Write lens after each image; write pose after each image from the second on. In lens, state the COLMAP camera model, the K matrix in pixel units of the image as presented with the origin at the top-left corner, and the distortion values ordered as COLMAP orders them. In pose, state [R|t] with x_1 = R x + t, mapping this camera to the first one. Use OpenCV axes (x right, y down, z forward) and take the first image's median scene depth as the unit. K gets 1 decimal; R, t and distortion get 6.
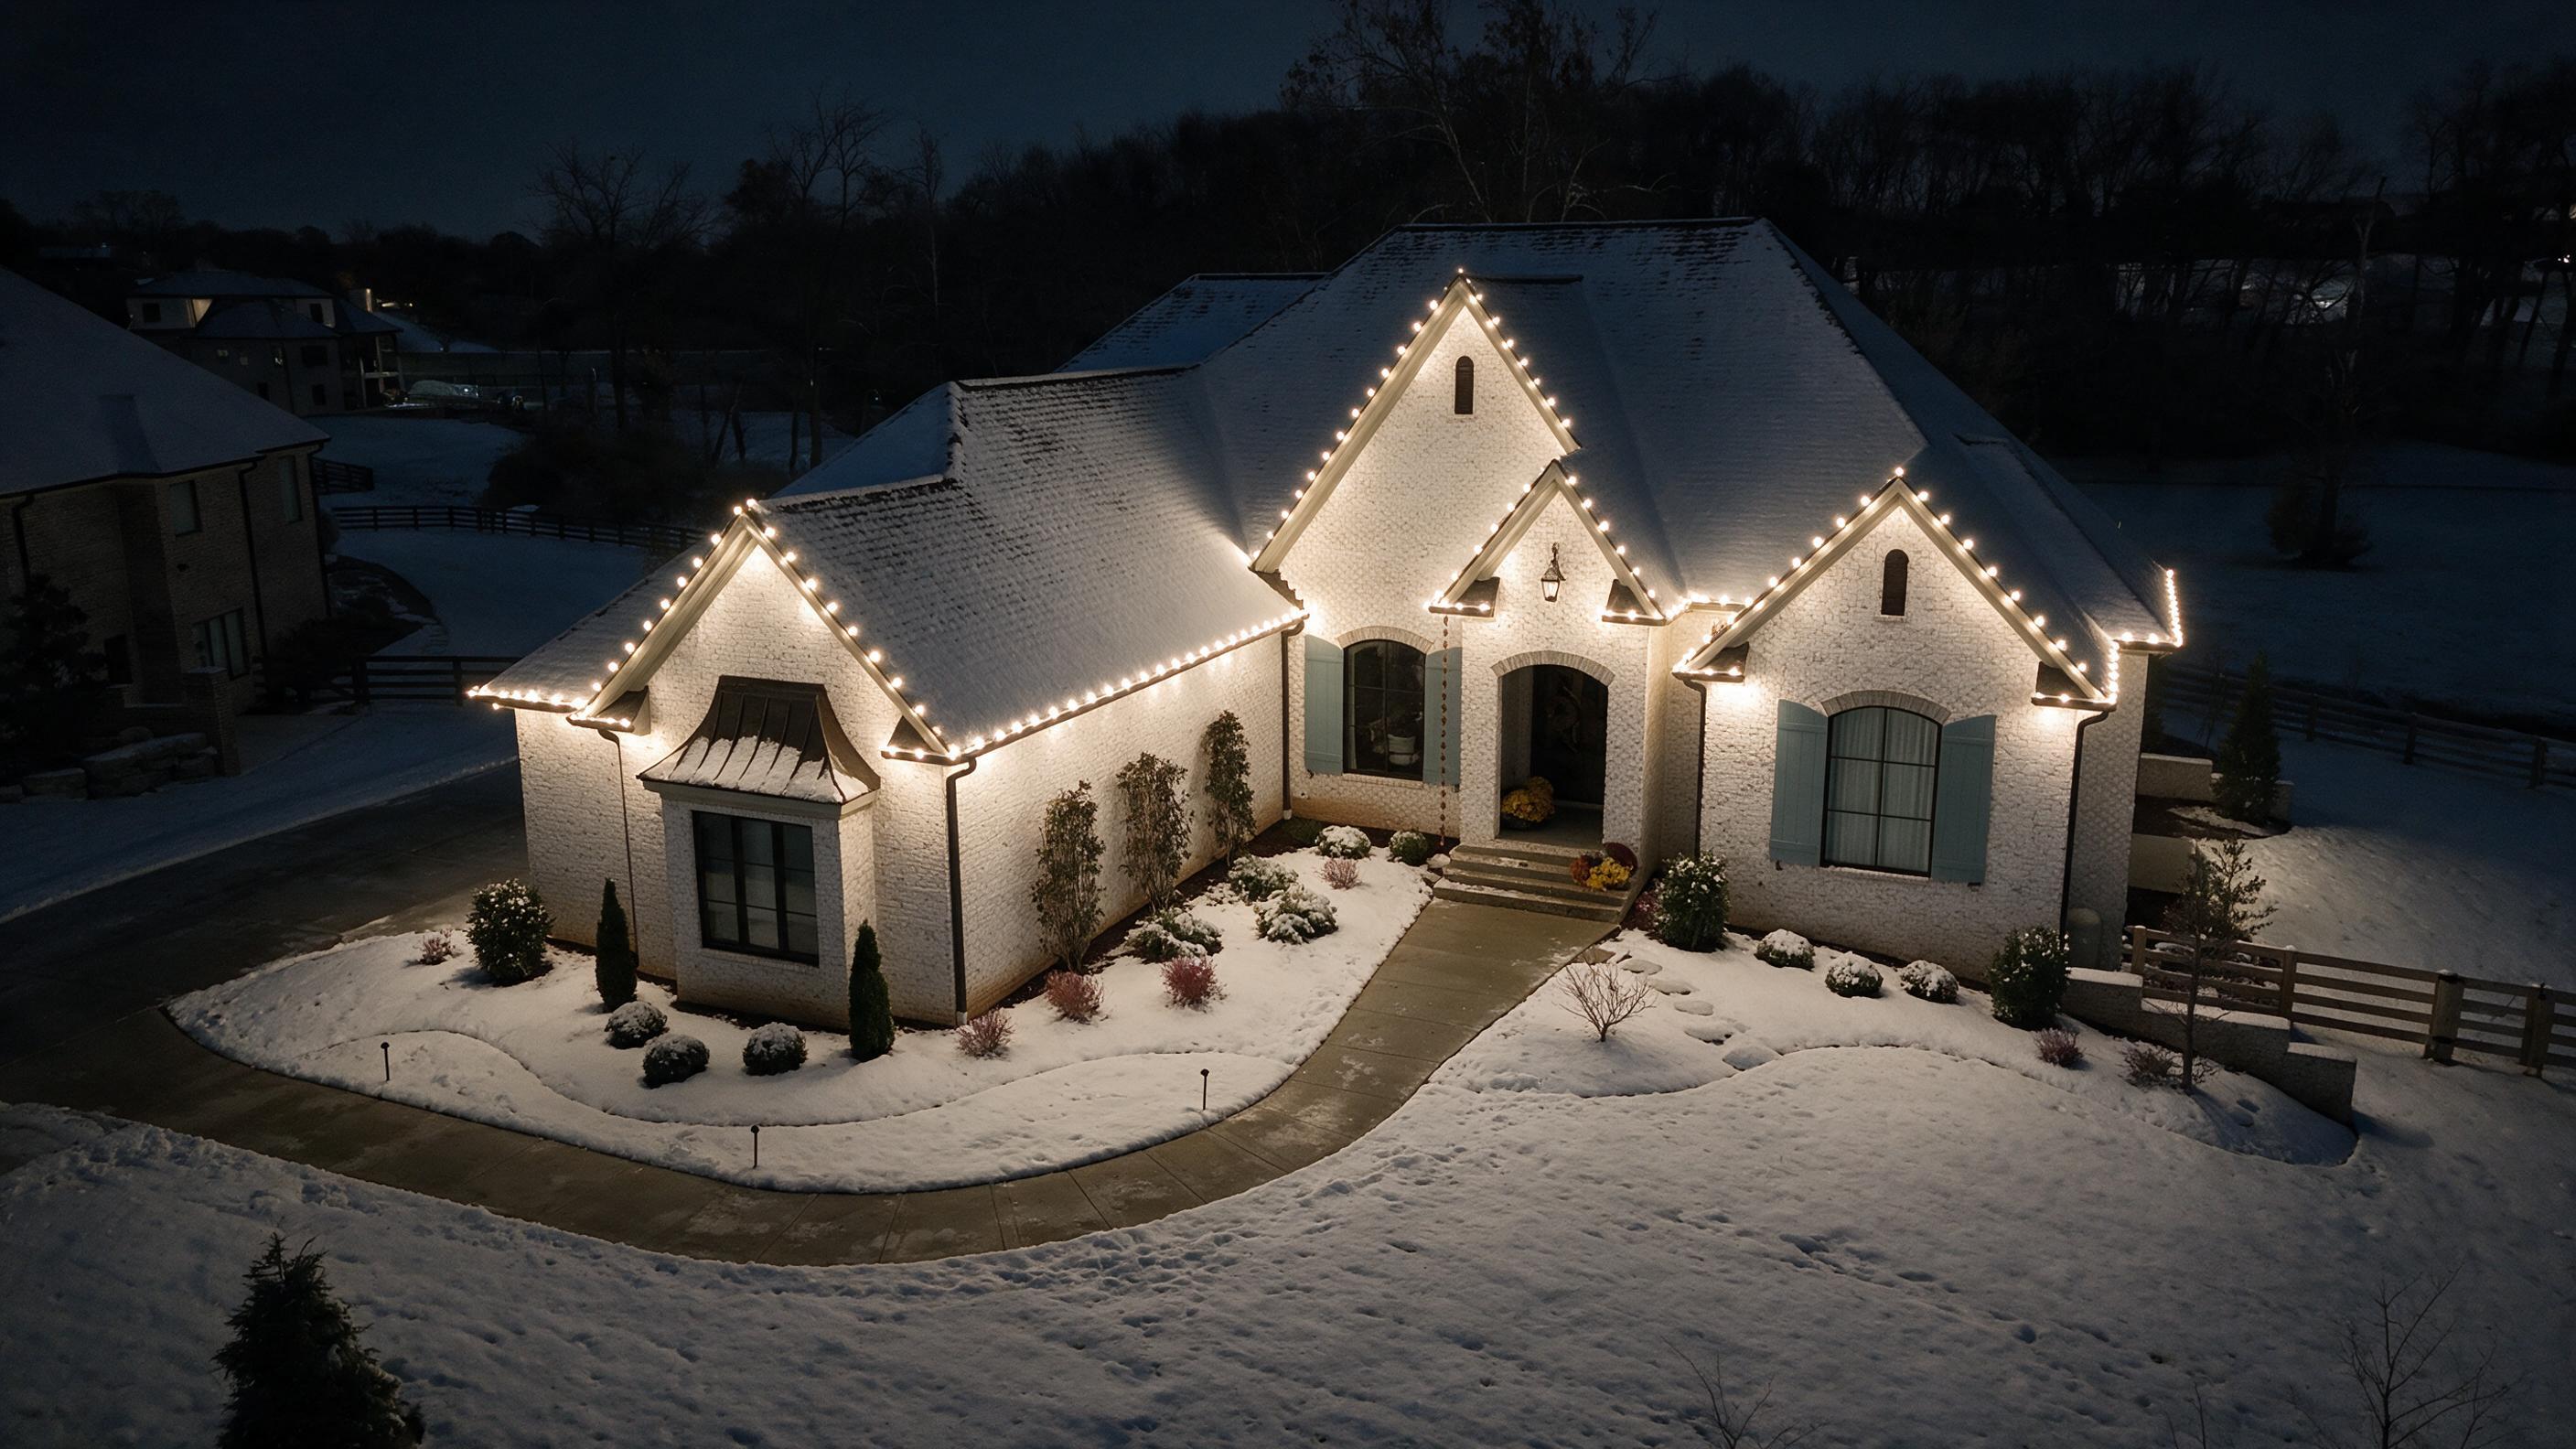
lens RADIAL K [[1891.0, 0, 1288.0], [0, 1891.0, 724.5], [0, 0, 1]] dist [0.059092, -0.001665]
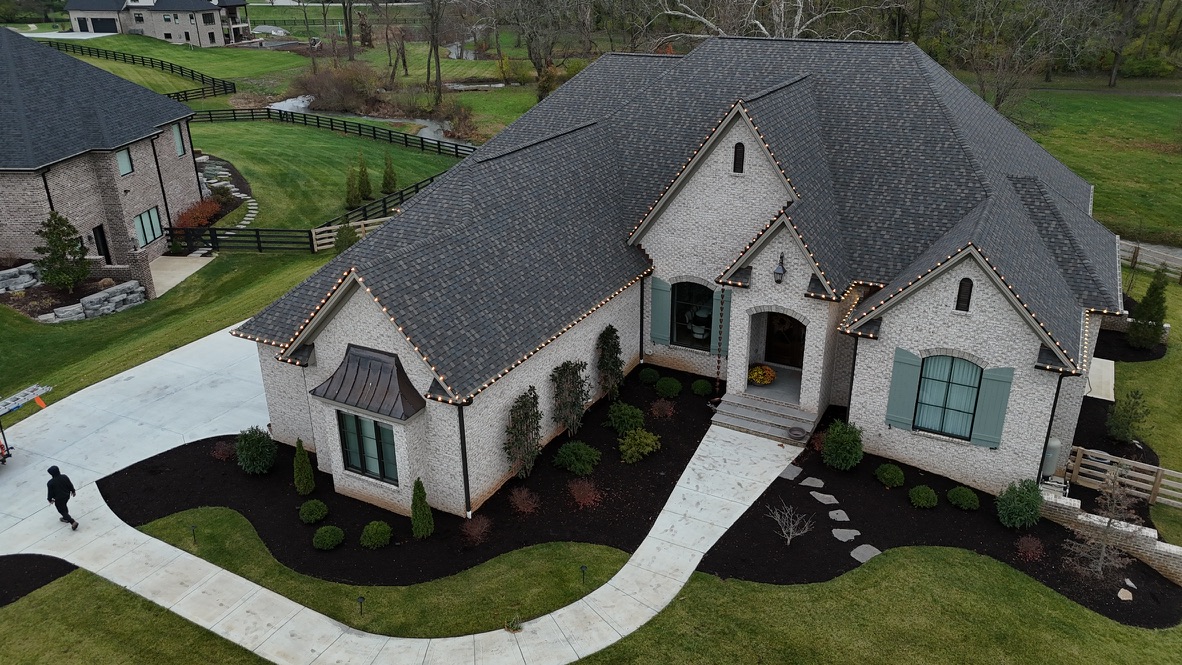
lens RADIAL K [[867.7, 0, 591.0], [0, 867.7, 332.5], [0, 0, 1]] dist [0.059092, -0.001665]
pose [[0.996106, 0.031039, -0.082515, 0.023368], [-0.015856, 0.983785, 0.178649, -0.162598], [0.086722, -0.176645, 0.980447, 0.104988]]
